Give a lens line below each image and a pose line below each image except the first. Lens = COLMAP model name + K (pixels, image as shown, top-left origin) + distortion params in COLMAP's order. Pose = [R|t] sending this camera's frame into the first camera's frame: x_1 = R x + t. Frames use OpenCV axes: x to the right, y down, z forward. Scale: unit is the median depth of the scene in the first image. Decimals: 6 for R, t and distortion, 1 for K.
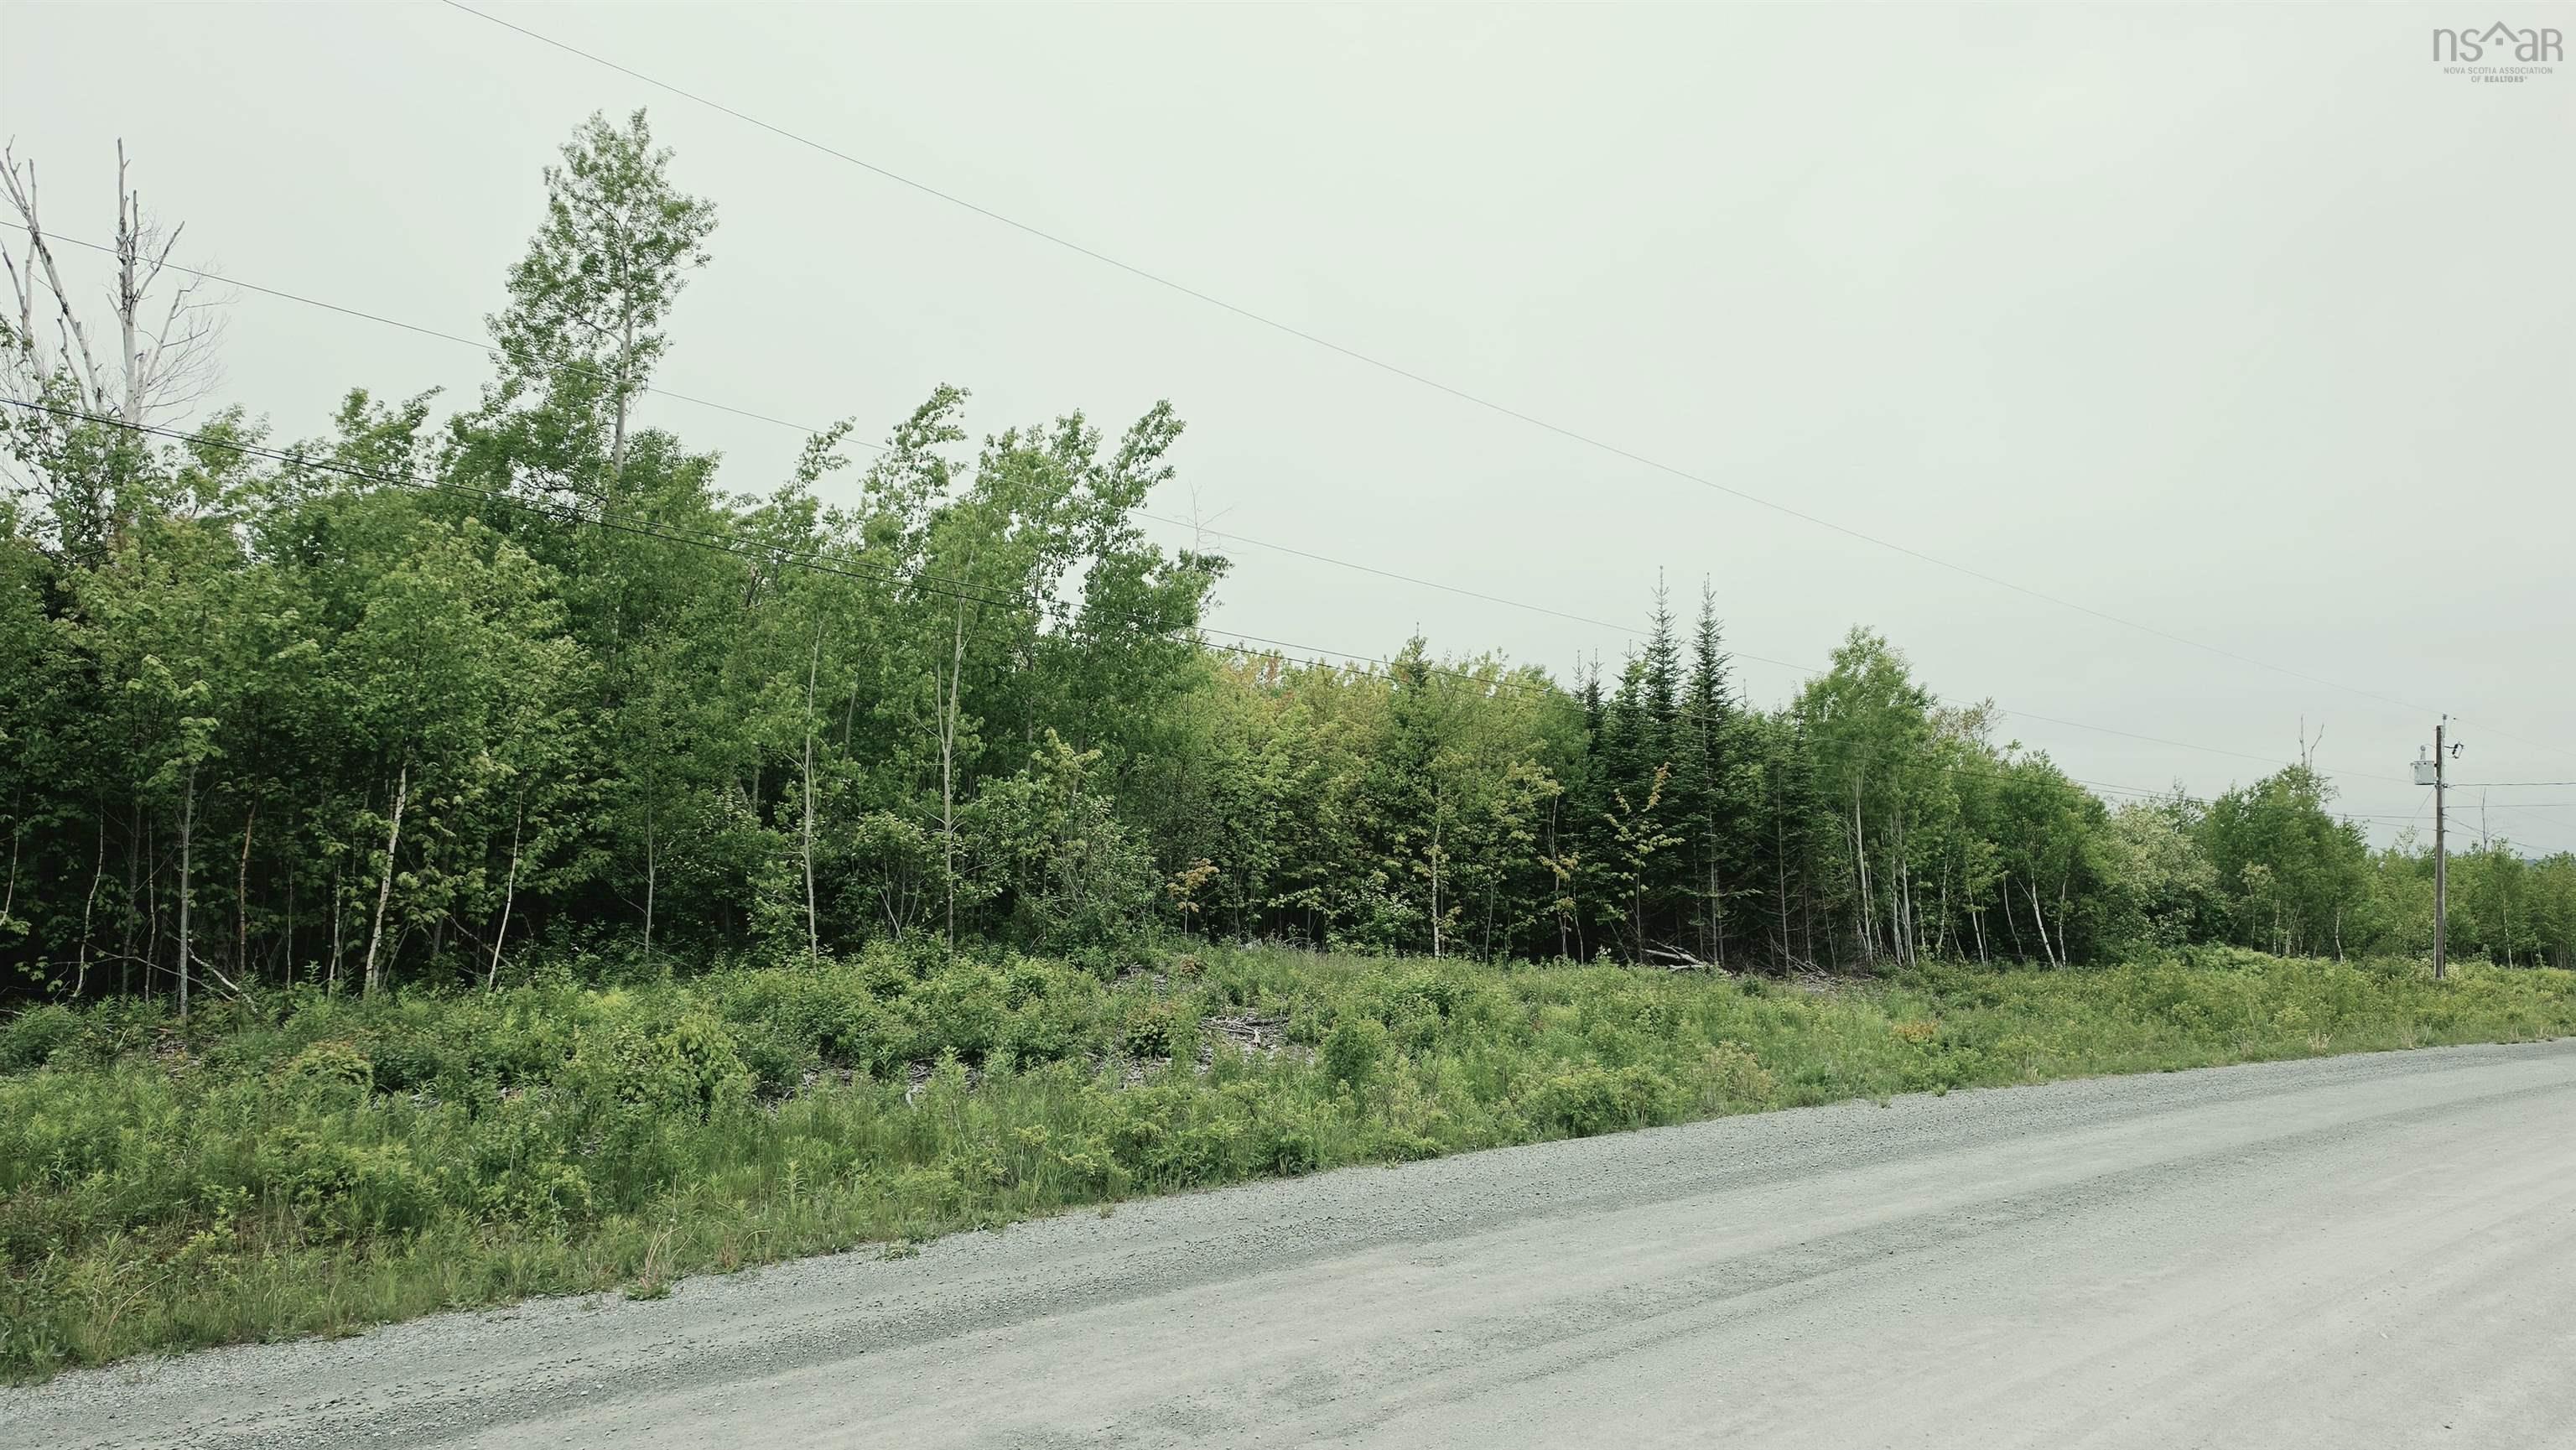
lens RADIAL K [[1780.5, 0, 1288.0], [0, 1780.5, 725.0], [0, 0, 1]] dist [0.024222, -0.000953]
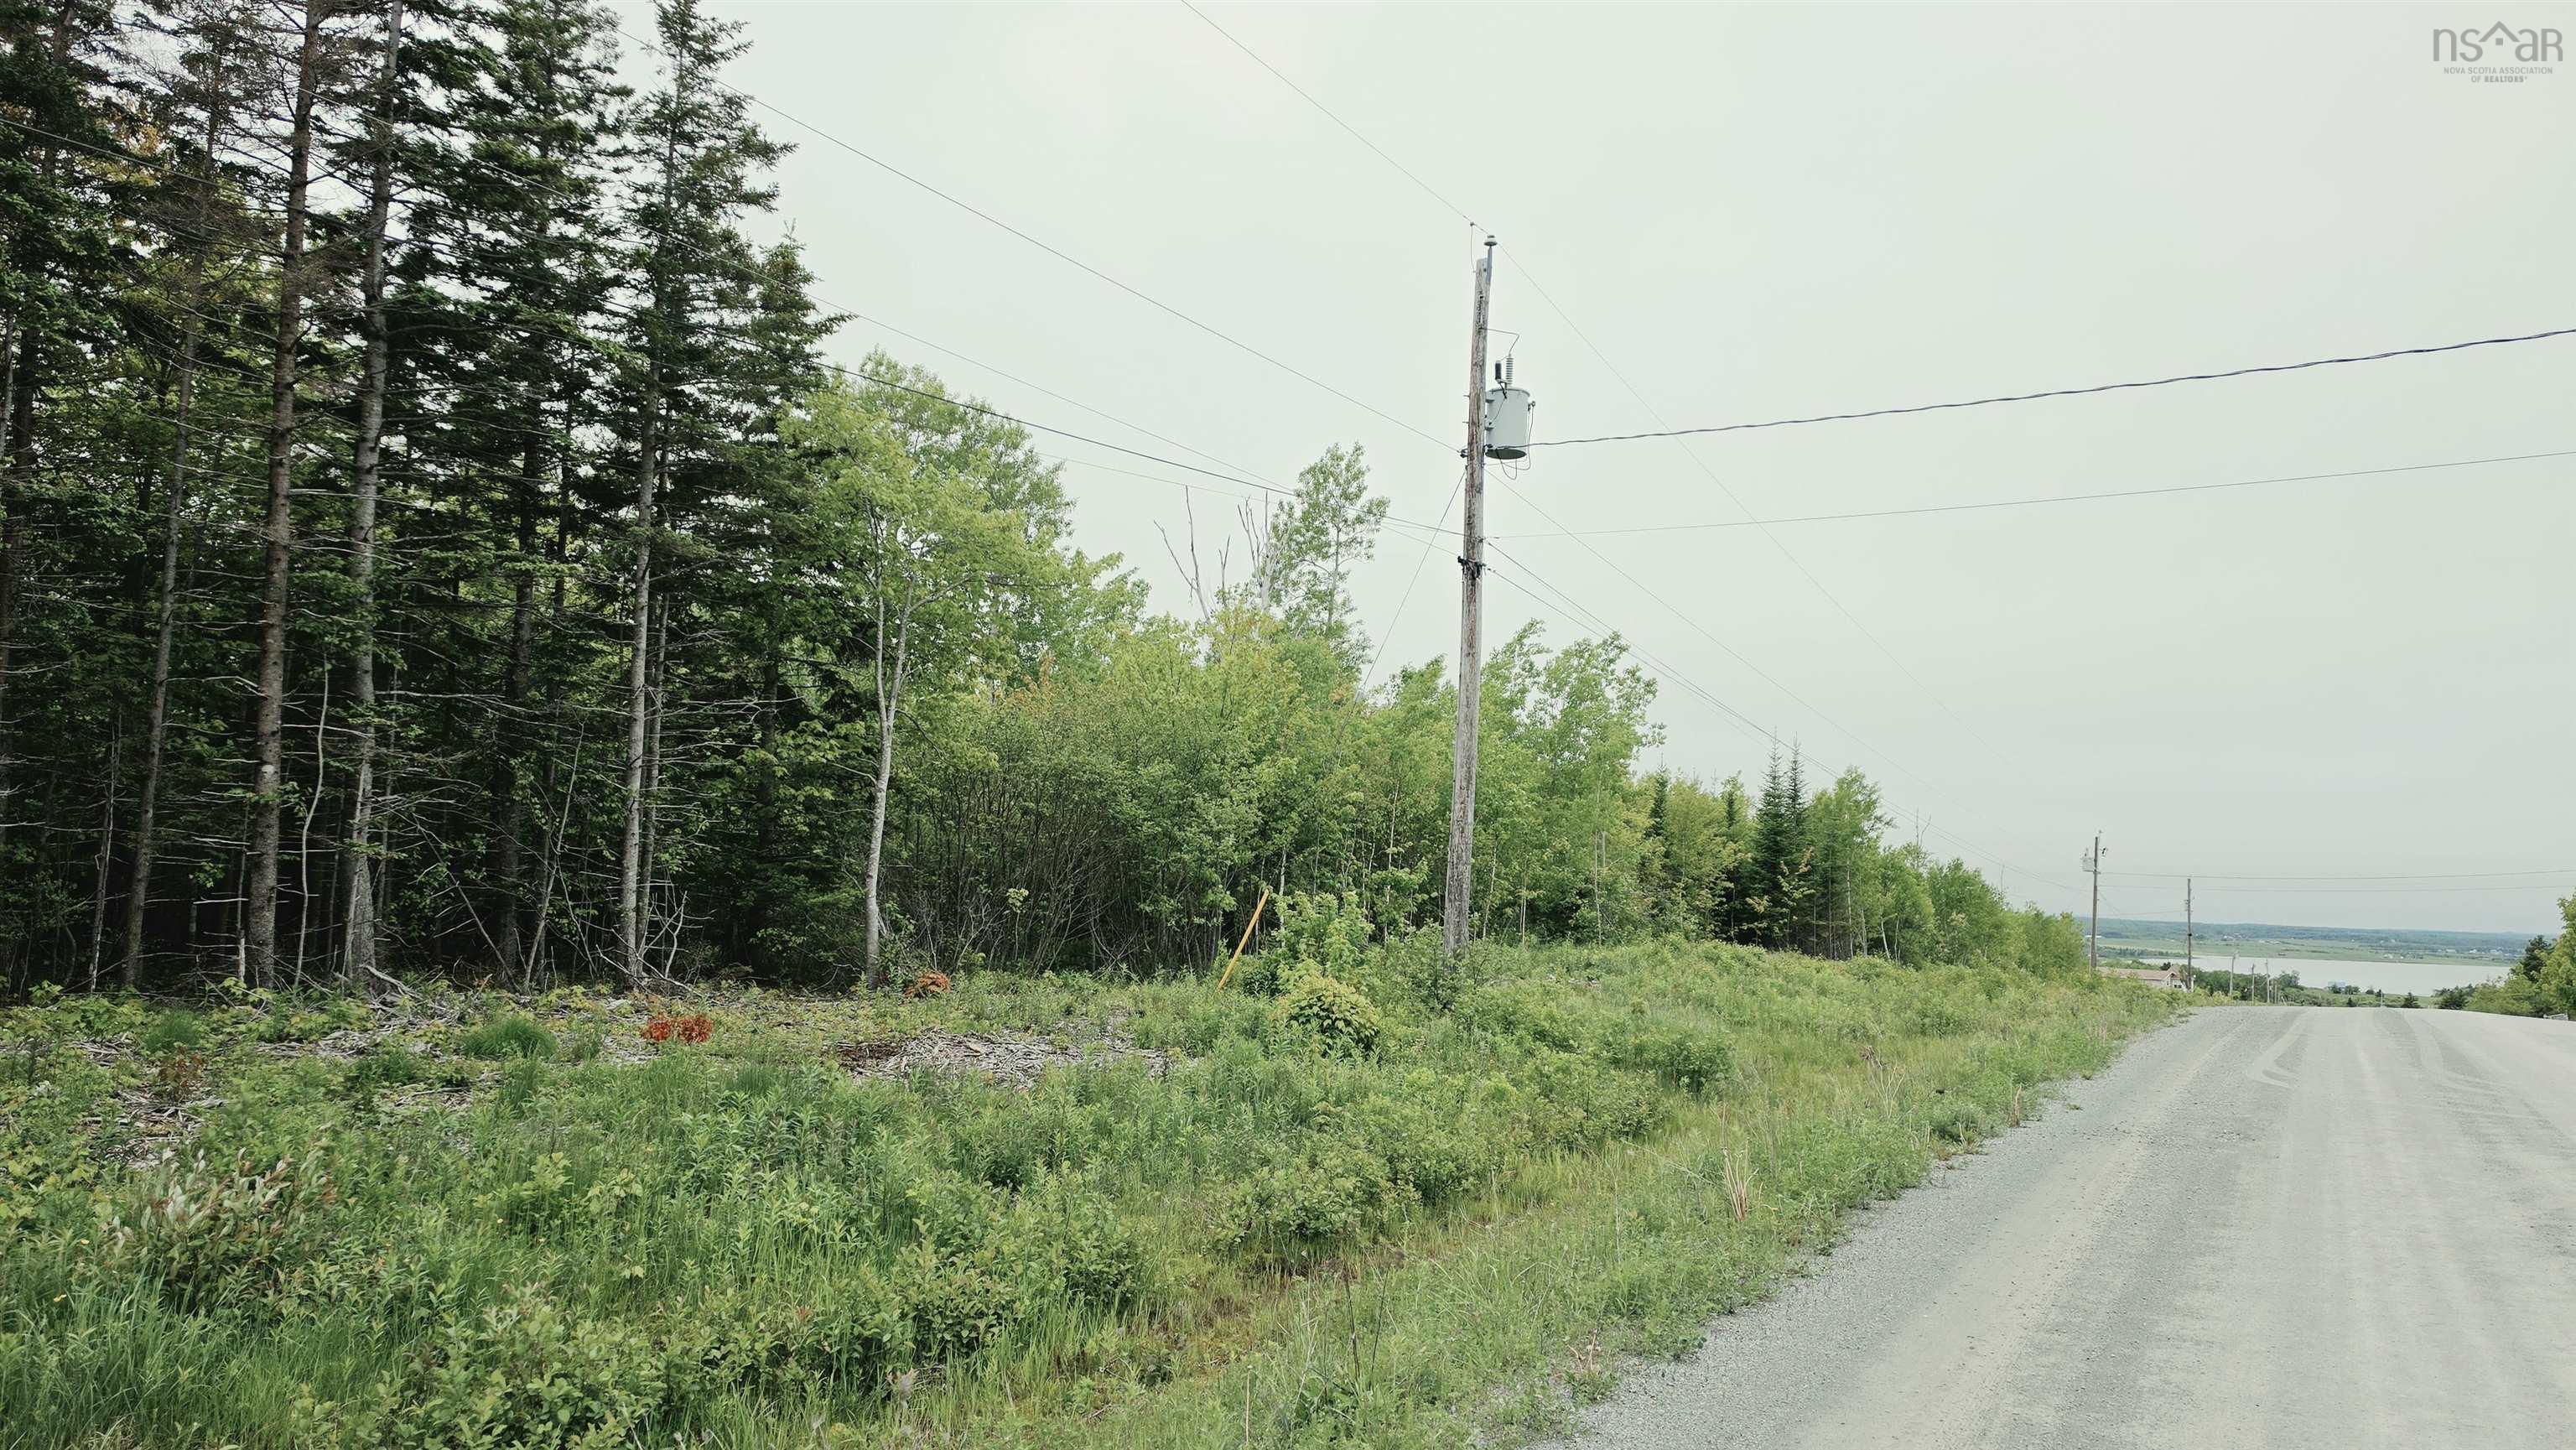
lens RADIAL K [[1780.5, 0, 1288.0], [0, 1780.5, 725.0], [0, 0, 1]] dist [0.024222, -0.000953]
pose [[0.954853, 0.065298, 0.289812, -0.757981], [-0.062453, 0.997866, -0.019065, -0.031421], [-0.290438, 0.000104, 0.956894, -0.506876]]
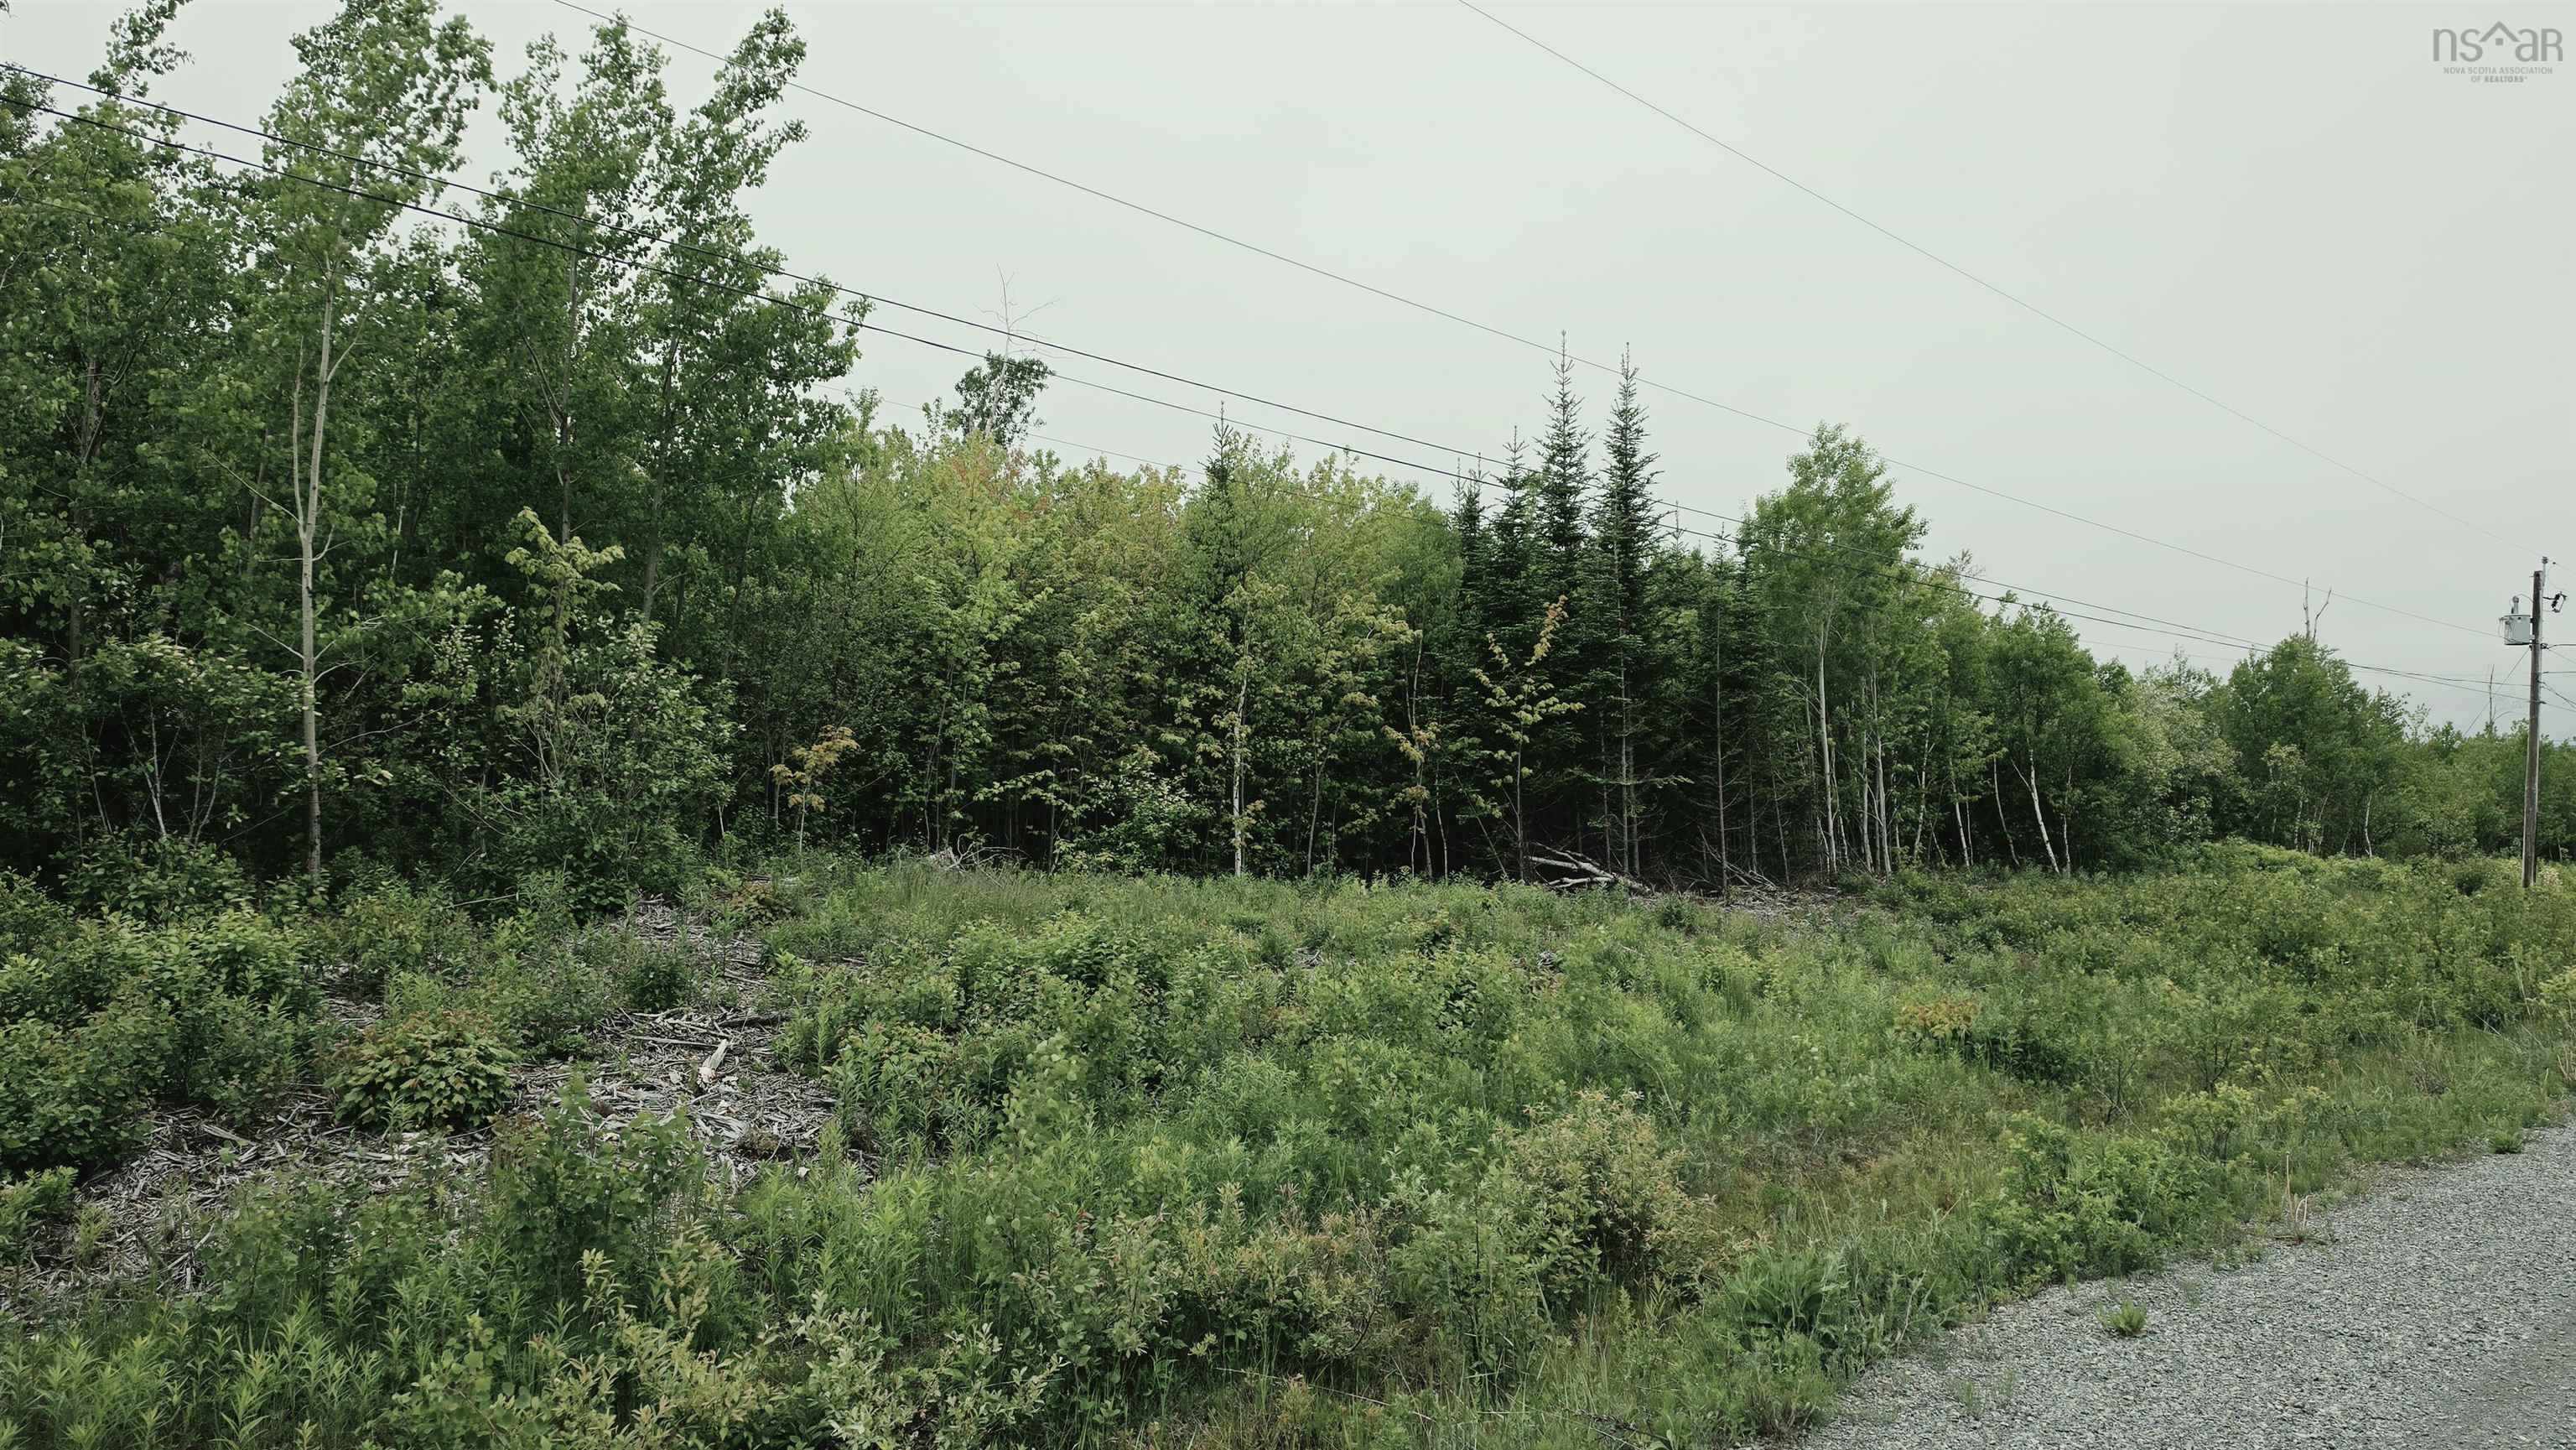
lens RADIAL K [[1803.9, 0, 1313.9], [0, 1803.9, 726.5], [0, 0, 1]] dist [0.069829, 0.000034]
pose [[0.998934, 0.001130, 0.046147, 0.077524], [-0.004135, 0.997871, 0.065091, 0.025243], [-0.045975, -0.065212, 0.996812, 0.271699]]
